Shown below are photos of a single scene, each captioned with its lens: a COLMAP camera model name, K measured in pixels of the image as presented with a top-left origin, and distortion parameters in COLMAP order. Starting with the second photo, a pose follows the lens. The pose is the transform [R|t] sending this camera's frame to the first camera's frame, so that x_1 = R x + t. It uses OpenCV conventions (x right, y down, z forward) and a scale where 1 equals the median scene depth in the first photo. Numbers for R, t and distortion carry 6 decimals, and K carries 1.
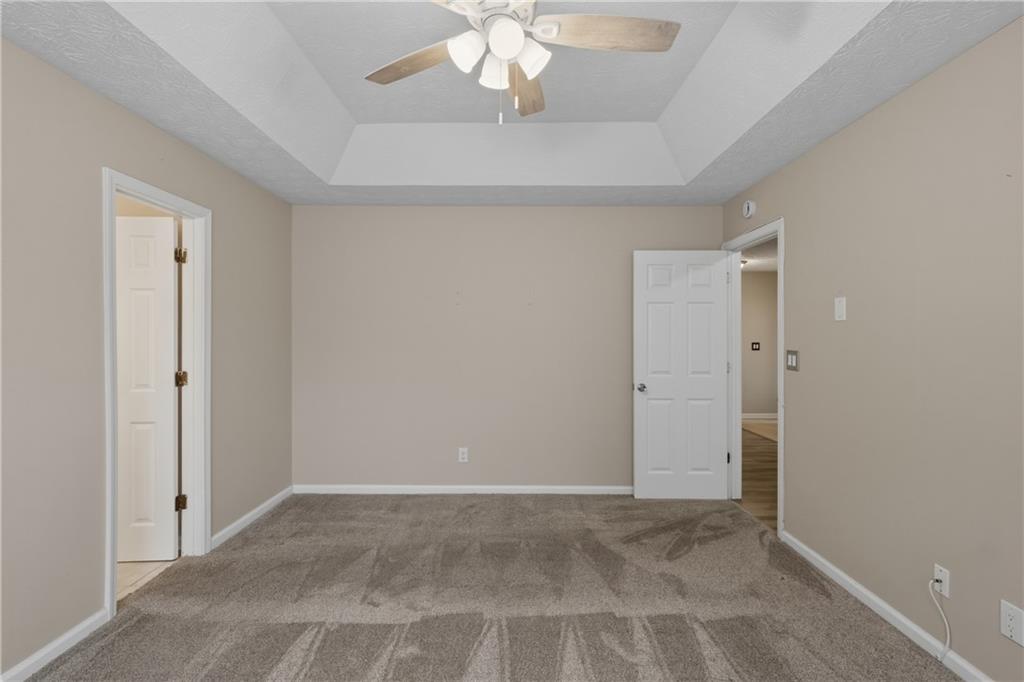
lens RADIAL K [[466.1, 0, 514.7], [0, 466.1, 336.8], [0, 0, 1]] dist [-0.003462, 0.000716]
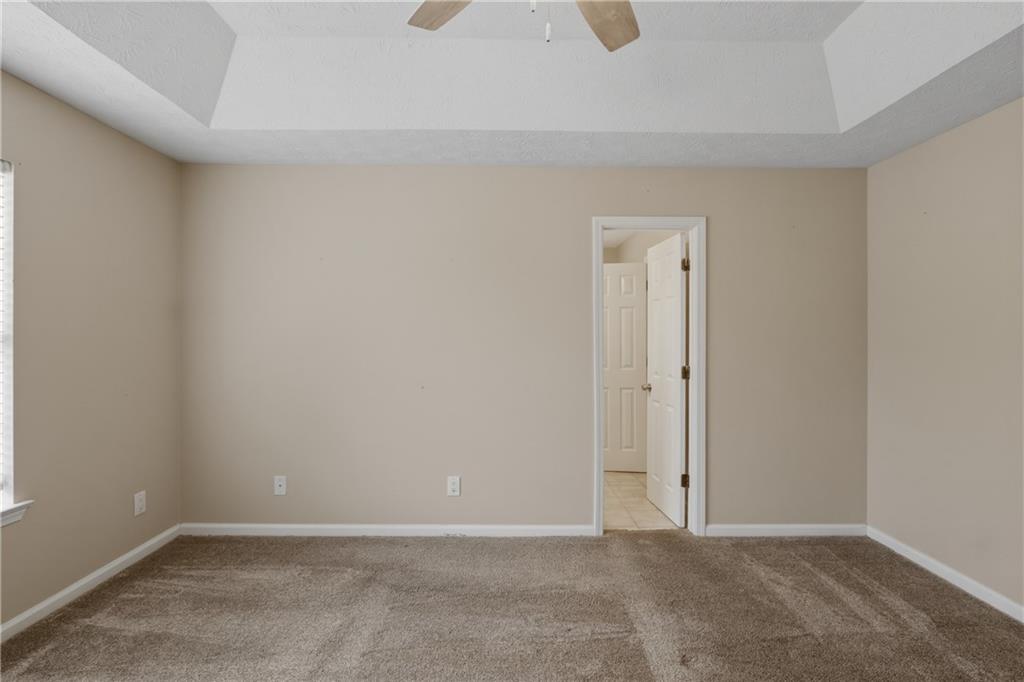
lens RADIAL K [[466.1, 0, 515.3], [0, 466.1, 342.7], [0, 0, 1]] dist [-0.003462, 0.000716]
pose [[0.017468, 0.011008, -0.999787, 0.418389], [0.000140, 0.999939, 0.011012, 0.003877], [0.999847, -0.000332, 0.017465, 0.566890]]
